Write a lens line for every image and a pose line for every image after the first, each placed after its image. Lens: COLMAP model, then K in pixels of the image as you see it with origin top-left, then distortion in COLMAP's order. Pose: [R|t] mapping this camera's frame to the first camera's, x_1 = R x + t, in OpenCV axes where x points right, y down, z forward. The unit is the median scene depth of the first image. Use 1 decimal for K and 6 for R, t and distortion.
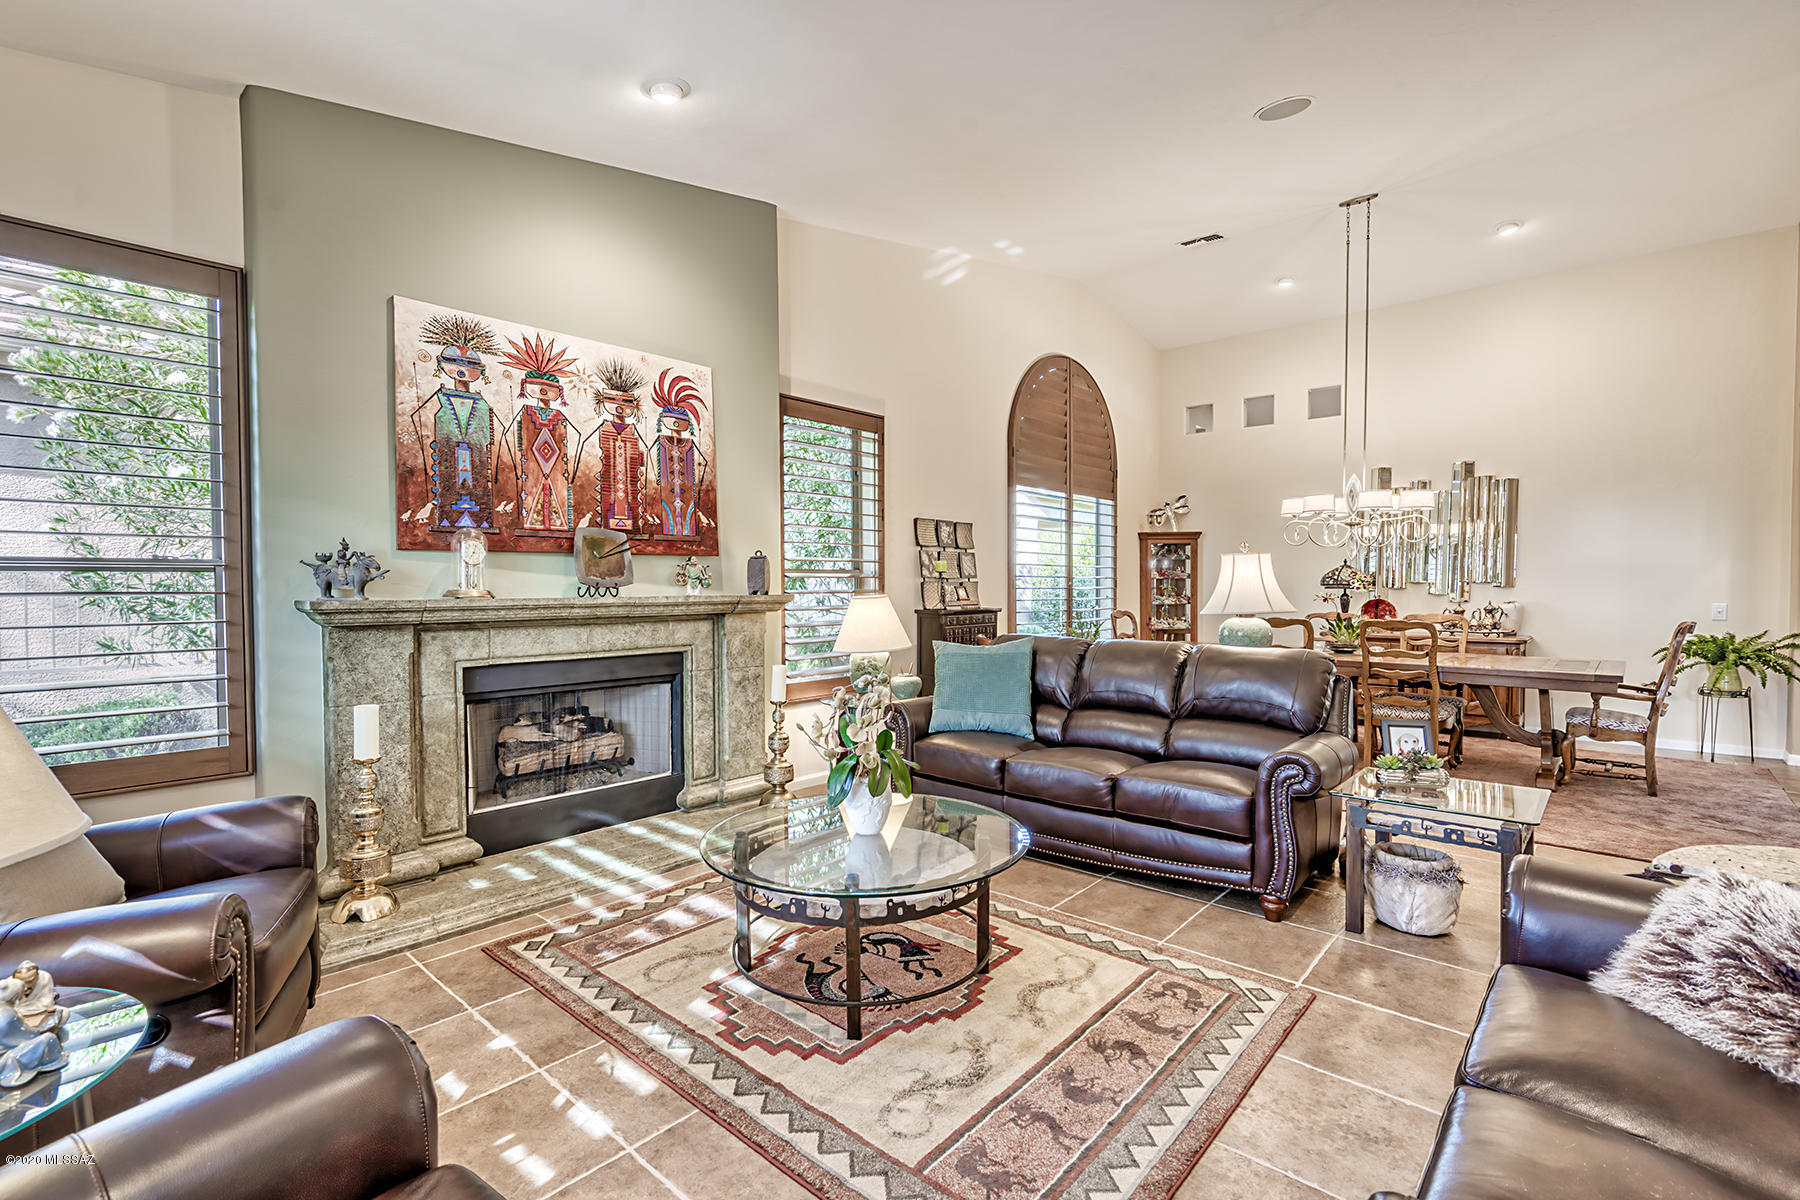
lens RADIAL K [[819.3, 0, 902.1], [0, 819.3, 601.0], [0, 0, 1]] dist [0.000905, 0.002172]
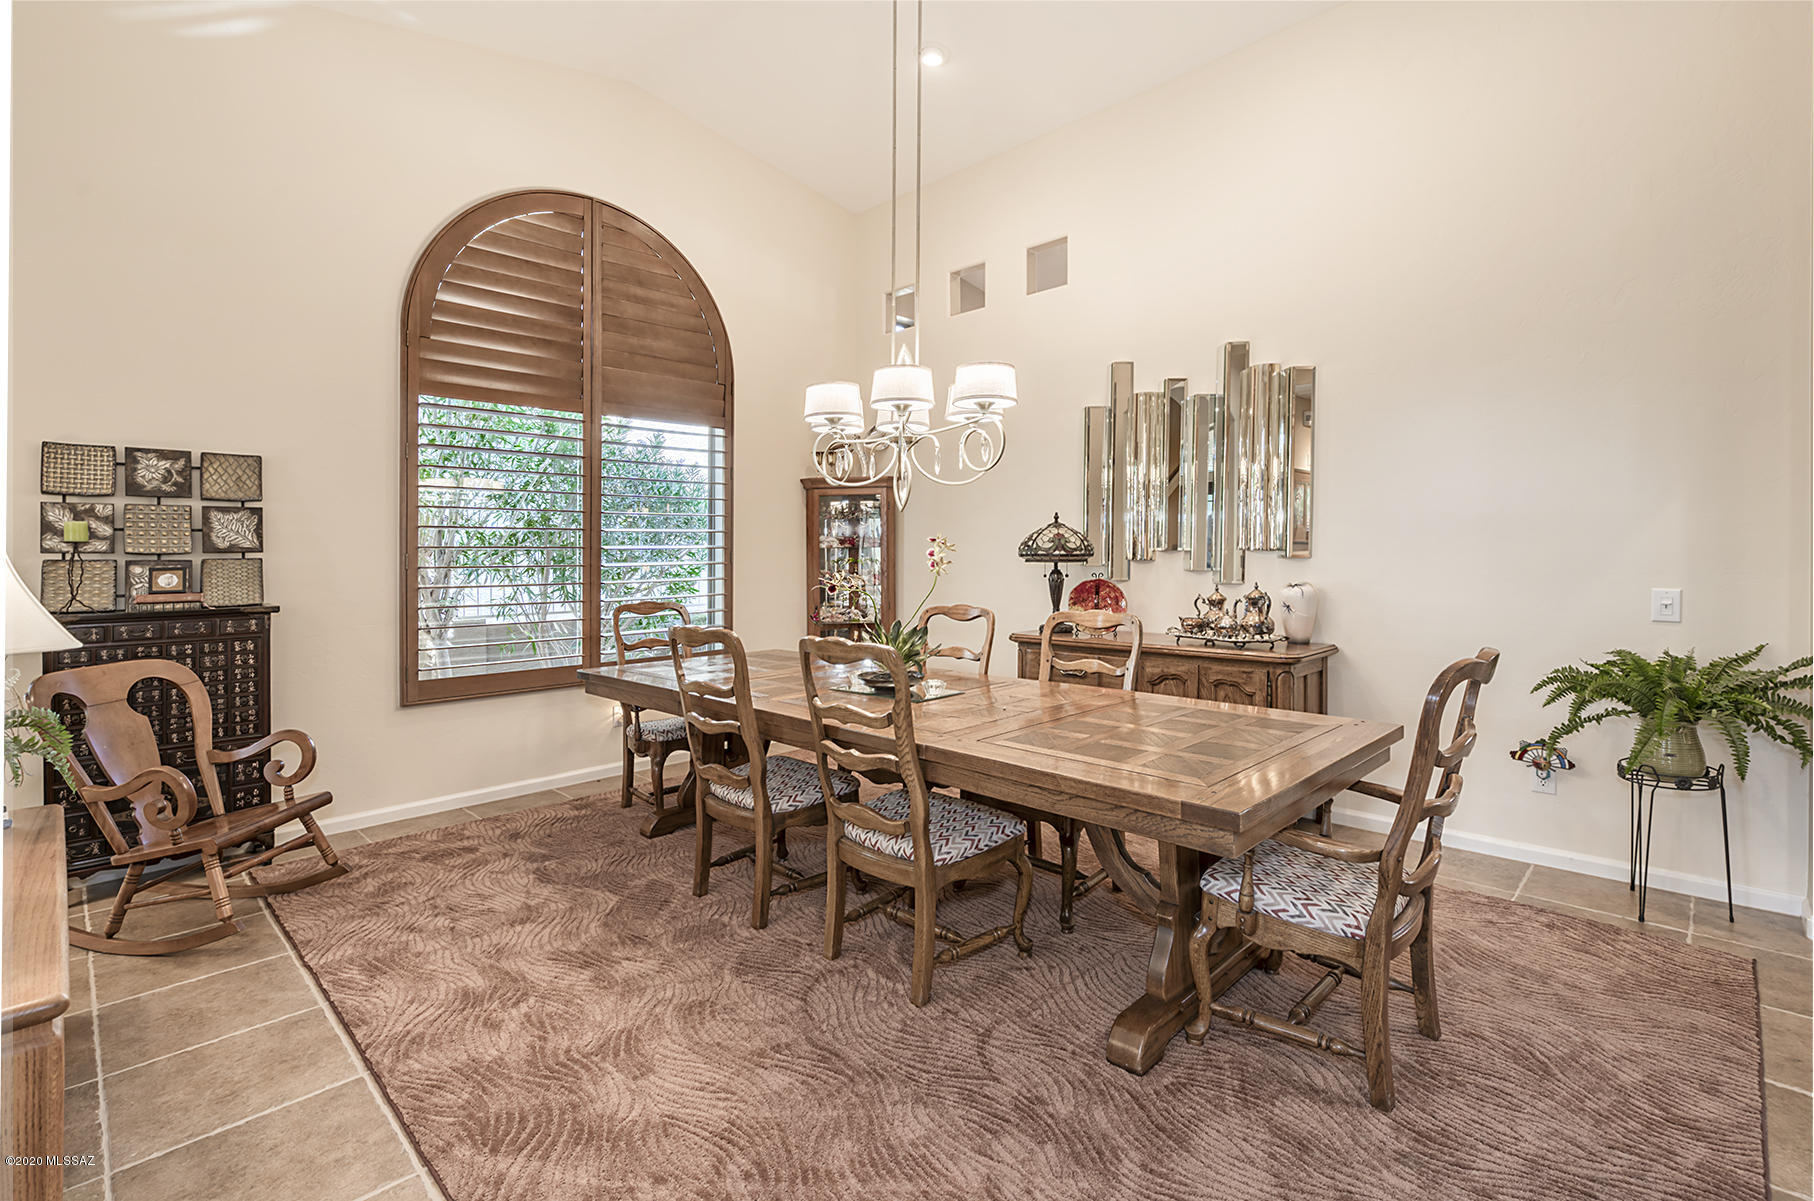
lens RADIAL K [[825.7, 0, 881.1], [0, 825.7, 567.3], [0, 0, 1]] dist [0.000905, 0.002172]
pose [[0.997039, -0.007949, -0.076482, 0.504786], [0.007758, 0.999966, -0.002794, -0.011616], [0.076502, 0.002192, 0.997067, 0.416413]]
